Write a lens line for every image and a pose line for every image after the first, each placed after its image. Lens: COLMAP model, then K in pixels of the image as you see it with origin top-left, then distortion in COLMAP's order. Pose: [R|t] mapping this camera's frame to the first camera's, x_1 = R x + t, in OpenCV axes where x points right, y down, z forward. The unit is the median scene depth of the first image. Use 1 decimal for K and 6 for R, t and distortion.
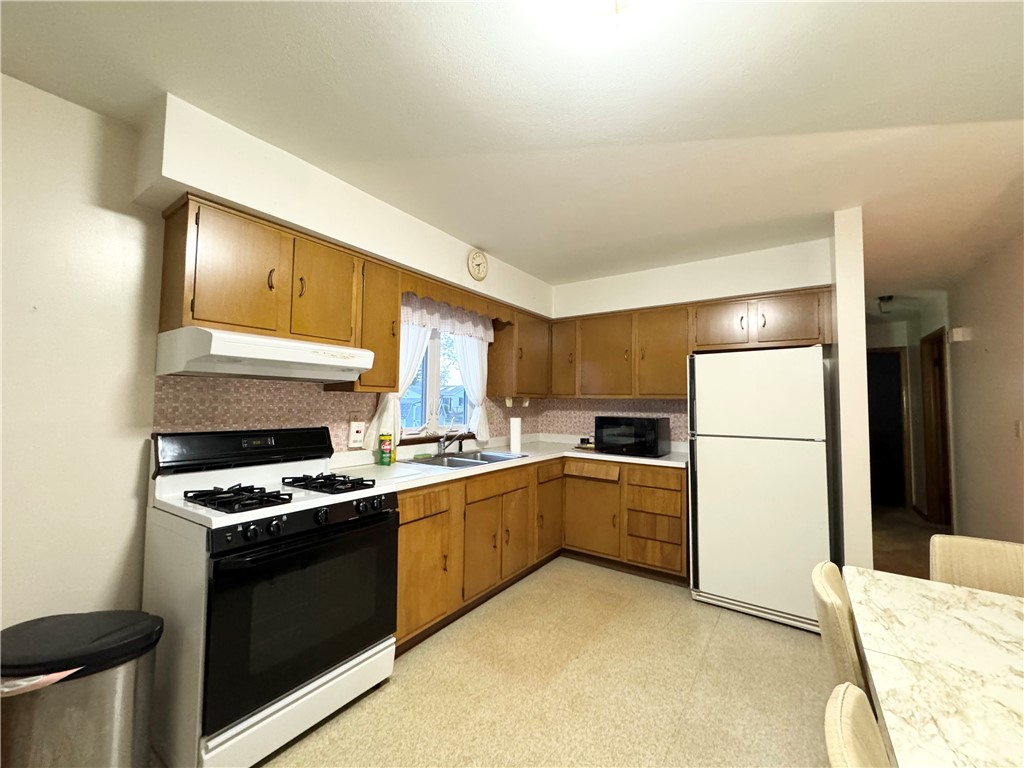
lens RADIAL K [[408.8, 0, 512.8], [0, 408.8, 381.9], [0, 0, 1]] dist [-0.001339, -0.000028]
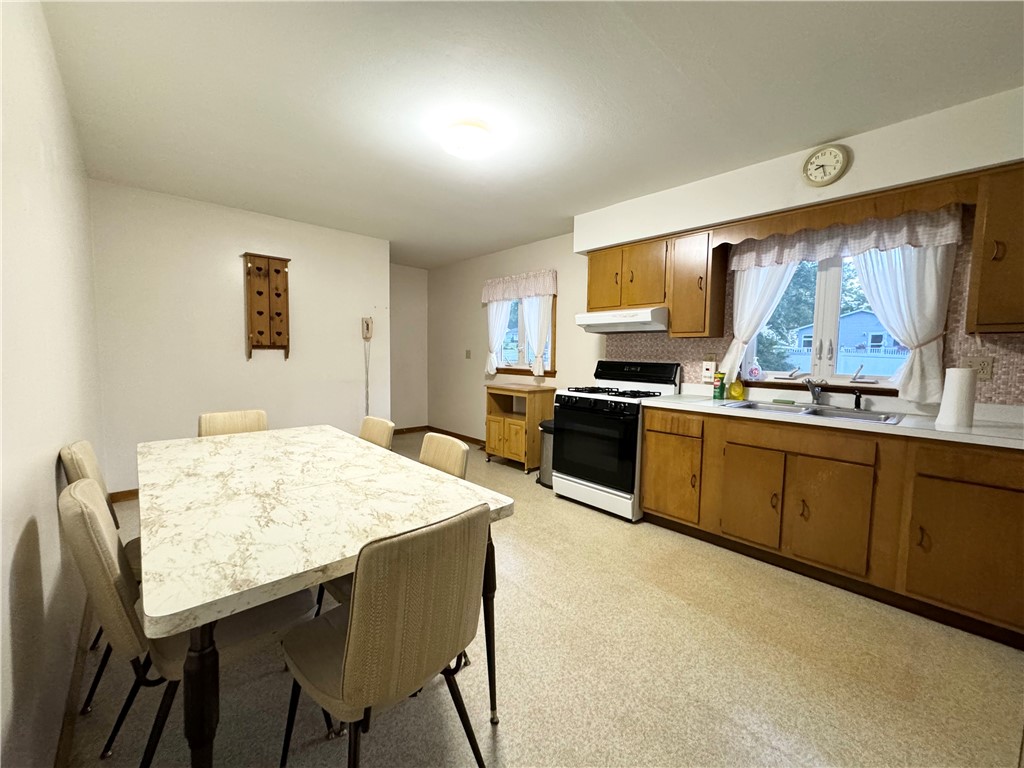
lens RADIAL K [[408.8, 0, 512.8], [0, 408.8, 381.9], [0, 0, 1]] dist [-0.001339, -0.000028]
pose [[-0.218798, 0.055486, -0.974191, 0.929345], [0.032994, 0.998232, 0.049445, 0.074595], [0.975212, -0.021324, -0.220242, 0.659769]]
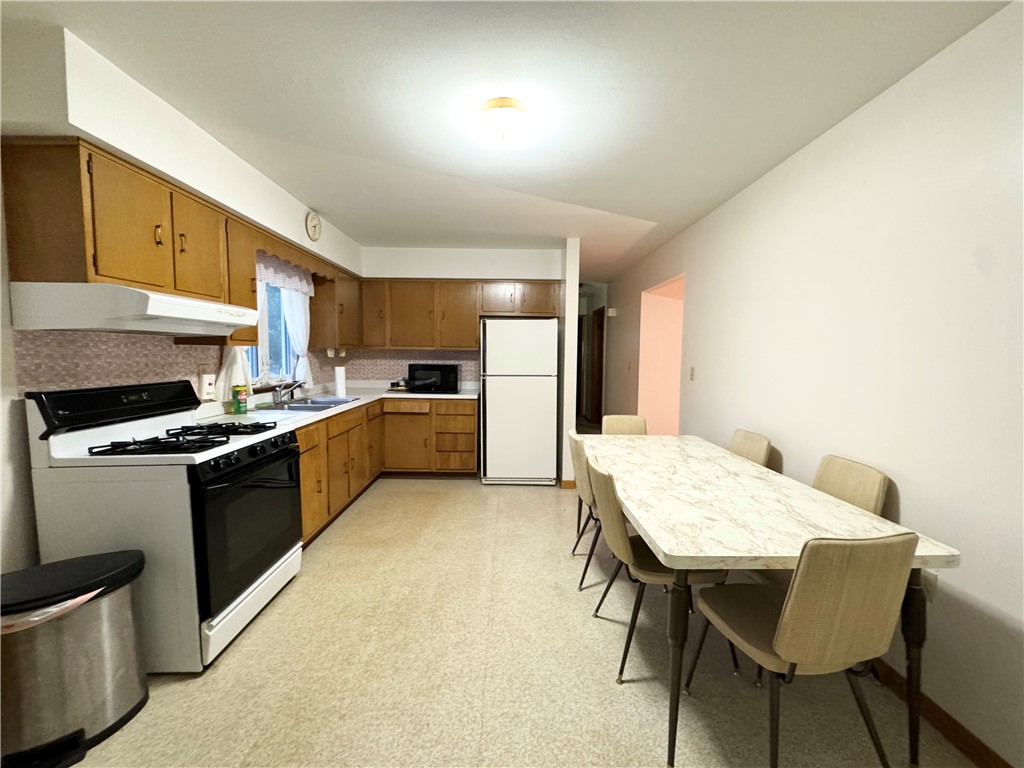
lens RADIAL K [[408.8, 0, 512.8], [0, 408.8, 381.9], [0, 0, 1]] dist [-0.001339, -0.000028]
pose [[0.816603, -0.045169, 0.575430, -0.331986], [-0.030811, 0.992101, 0.121600, -0.029602], [-0.576377, -0.117029, 0.808760, -0.249707]]
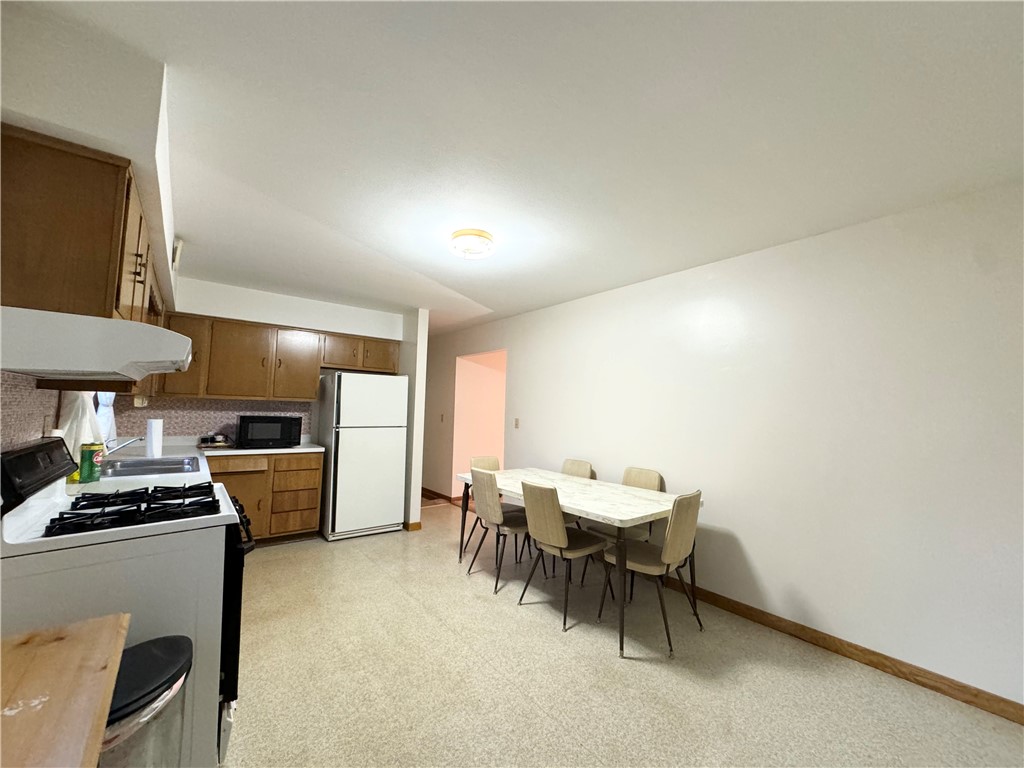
lens RADIAL K [[408.8, 0, 512.8], [0, 408.8, 381.9], [0, 0, 1]] dist [-0.001339, -0.000028]
pose [[0.295178, 0.060246, 0.953541, -0.818730], [-0.072954, 0.996518, -0.040377, -0.020547], [-0.952653, -0.057646, 0.298545, -0.021554]]
